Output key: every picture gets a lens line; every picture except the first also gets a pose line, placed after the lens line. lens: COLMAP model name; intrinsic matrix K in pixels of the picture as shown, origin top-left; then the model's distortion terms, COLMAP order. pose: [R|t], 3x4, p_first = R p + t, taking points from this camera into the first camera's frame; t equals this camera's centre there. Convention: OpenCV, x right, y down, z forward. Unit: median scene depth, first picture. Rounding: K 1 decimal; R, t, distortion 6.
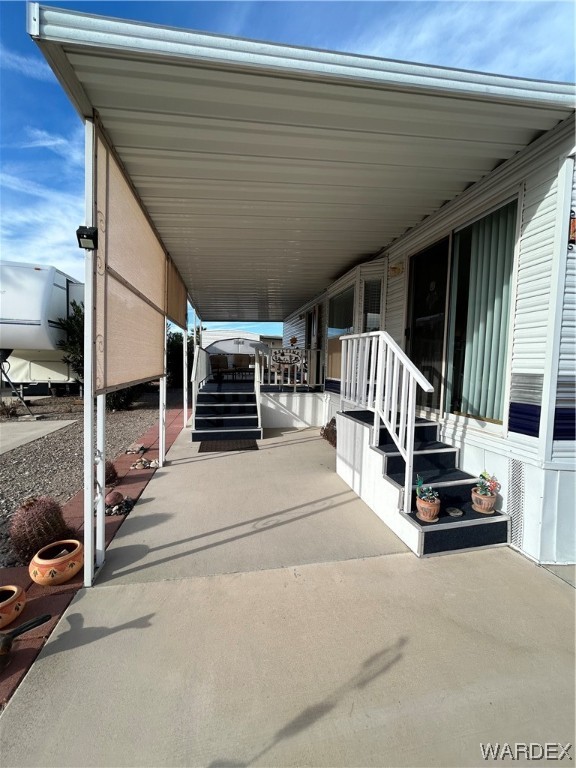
lens RADIAL K [[313.1, 0, 290.5], [0, 313.1, 378.7], [0, 0, 1]] dist [0.021918, 0.000128]
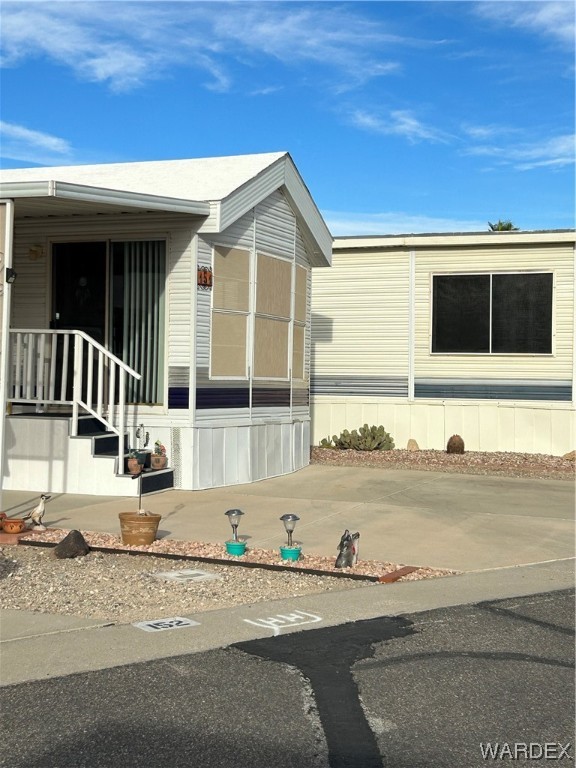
lens RADIAL K [[1181.3, 0, 288.0], [0, 1181.3, 384.0], [0, 0, 1]] dist [-0.000559, -0.002655]
pose [[0.561544, -0.016139, 0.827289, -3.251314], [0.040680, 0.999139, -0.008121, 0.121013], [-0.826446, 0.038214, 0.561717, -2.302913]]
